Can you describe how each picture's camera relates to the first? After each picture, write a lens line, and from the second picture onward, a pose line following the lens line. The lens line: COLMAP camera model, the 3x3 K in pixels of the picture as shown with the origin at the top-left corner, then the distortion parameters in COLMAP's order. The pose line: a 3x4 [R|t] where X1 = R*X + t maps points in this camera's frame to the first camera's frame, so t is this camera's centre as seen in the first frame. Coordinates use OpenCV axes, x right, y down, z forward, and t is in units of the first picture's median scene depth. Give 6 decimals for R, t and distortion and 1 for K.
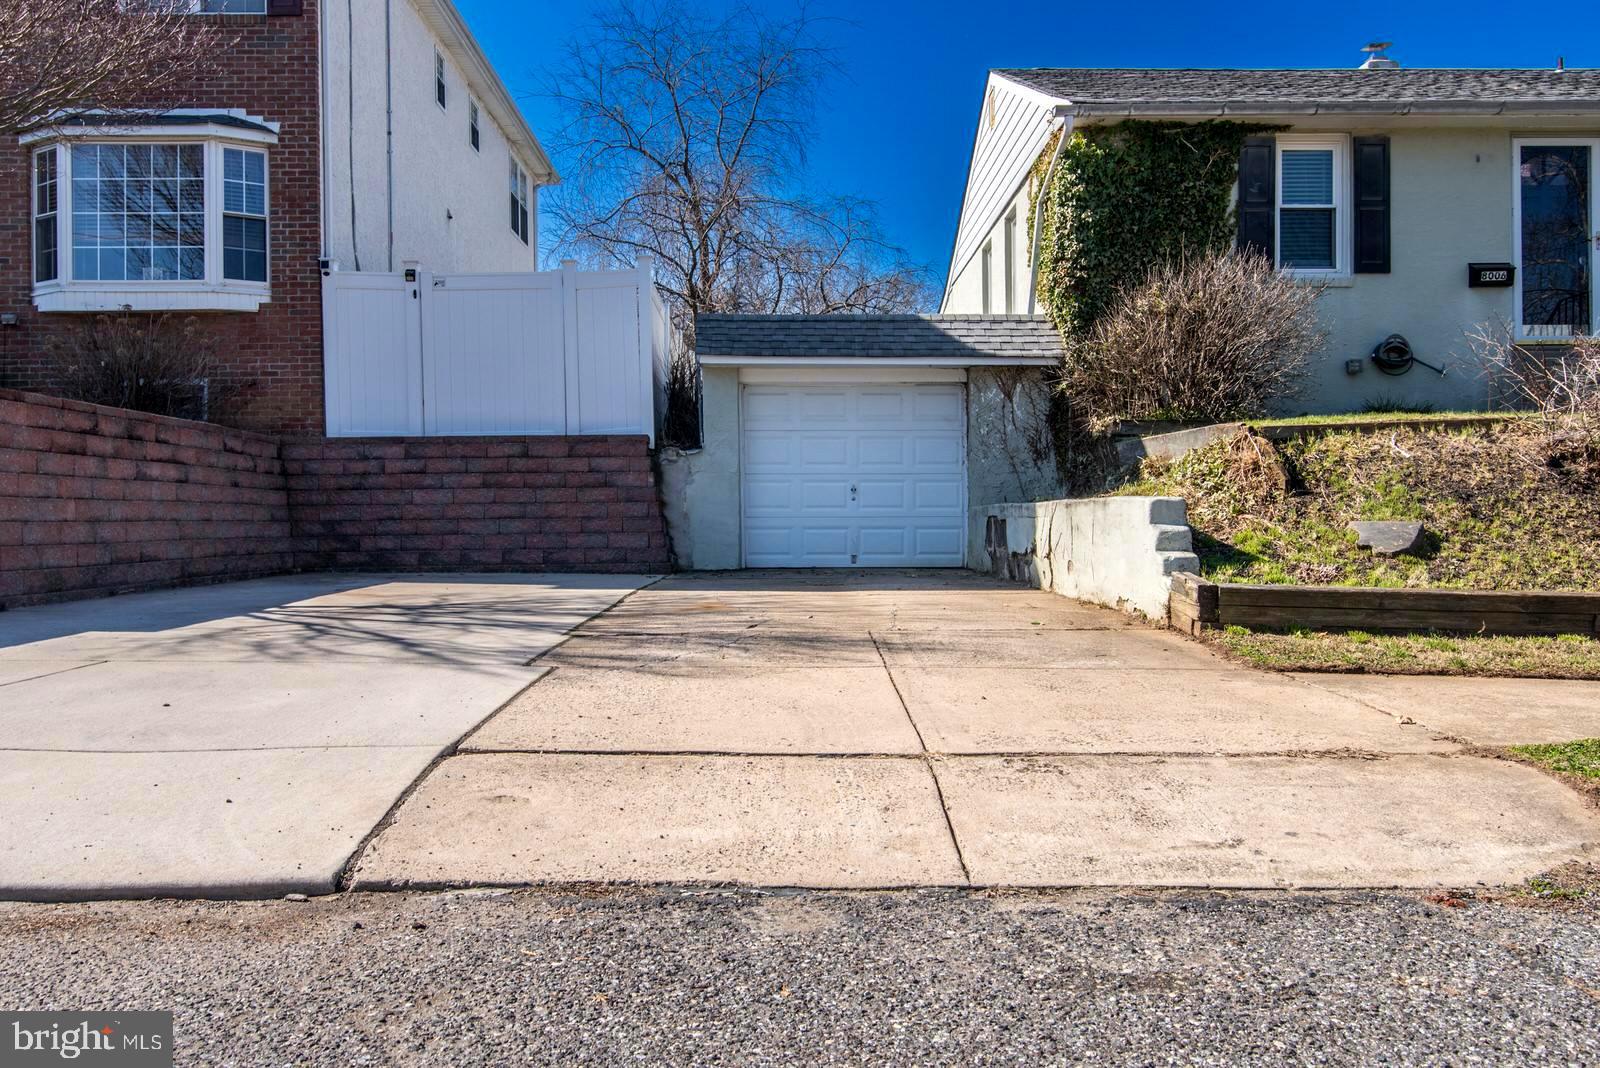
lens RADIAL K [[1184.6, 0, 797.6], [0, 1184.6, 531.5], [0, 0, 1]] dist [0.001929, 0.000491]
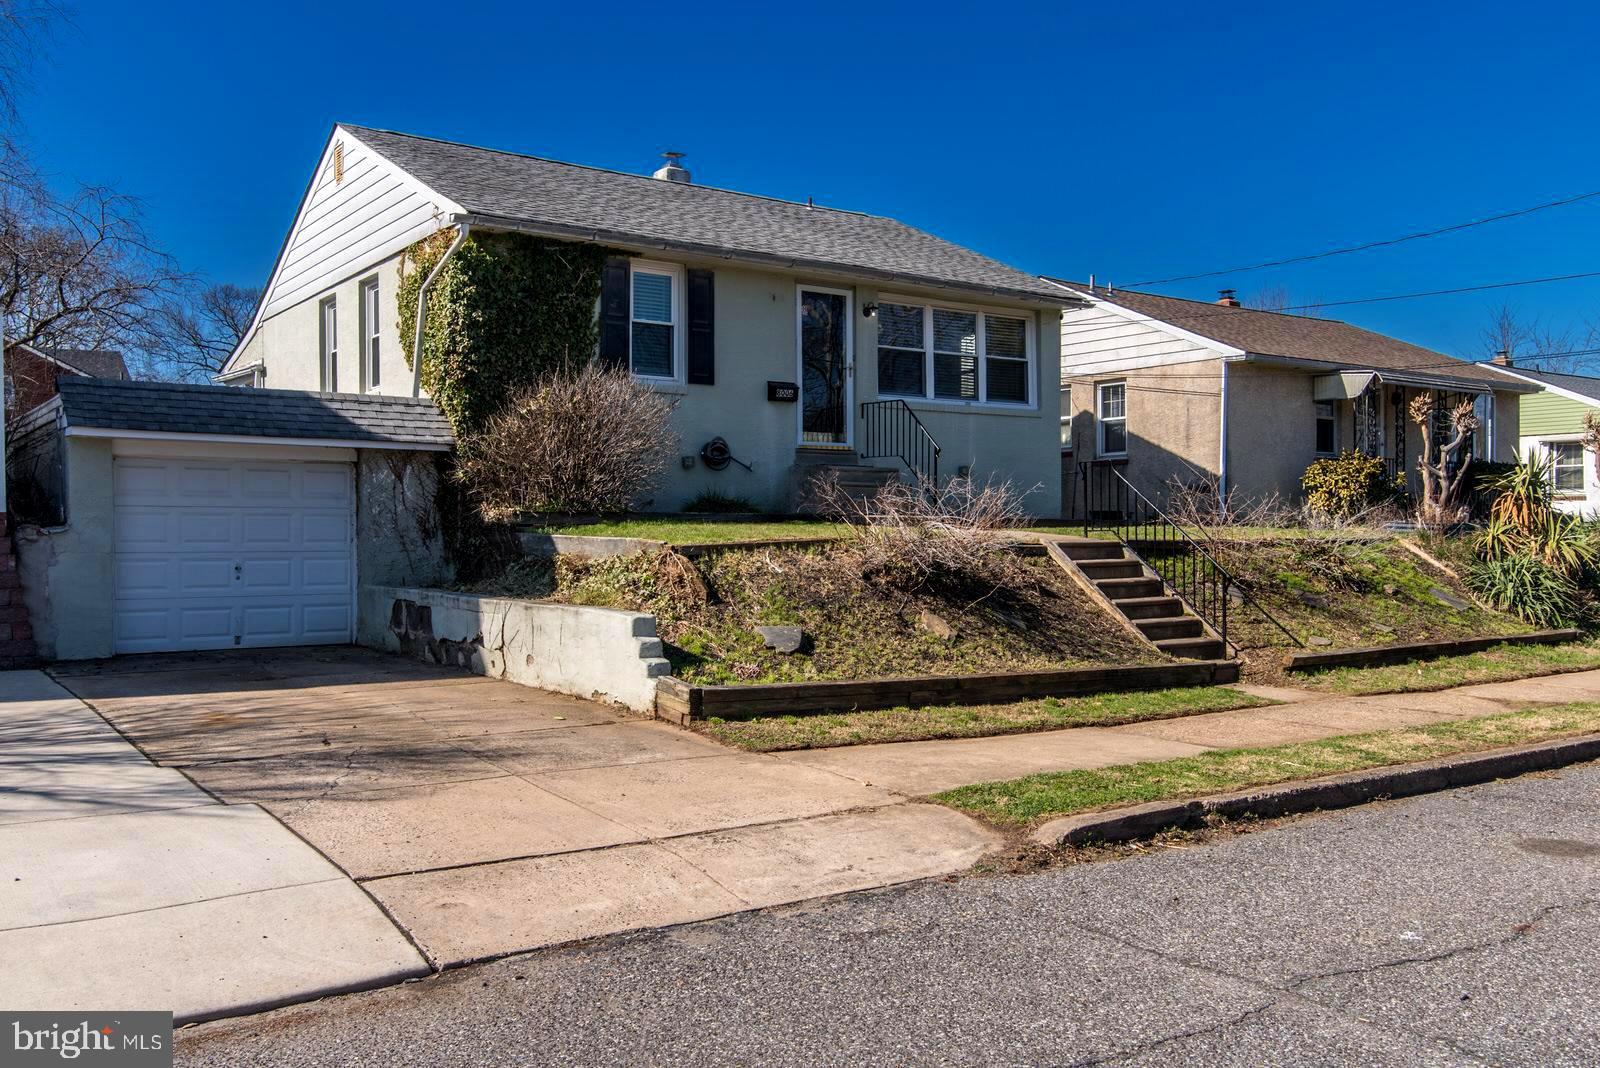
lens RADIAL K [[1339.7, 0, 799.6], [0, 1339.7, 534.1], [0, 0, 1]] dist [0.003075, -0.004347]
pose [[0.817334, 0.005107, 0.576142, -0.314610], [-0.002121, 0.999981, -0.005856, -0.087106], [-0.576161, 0.003564, 0.817329, -0.240023]]
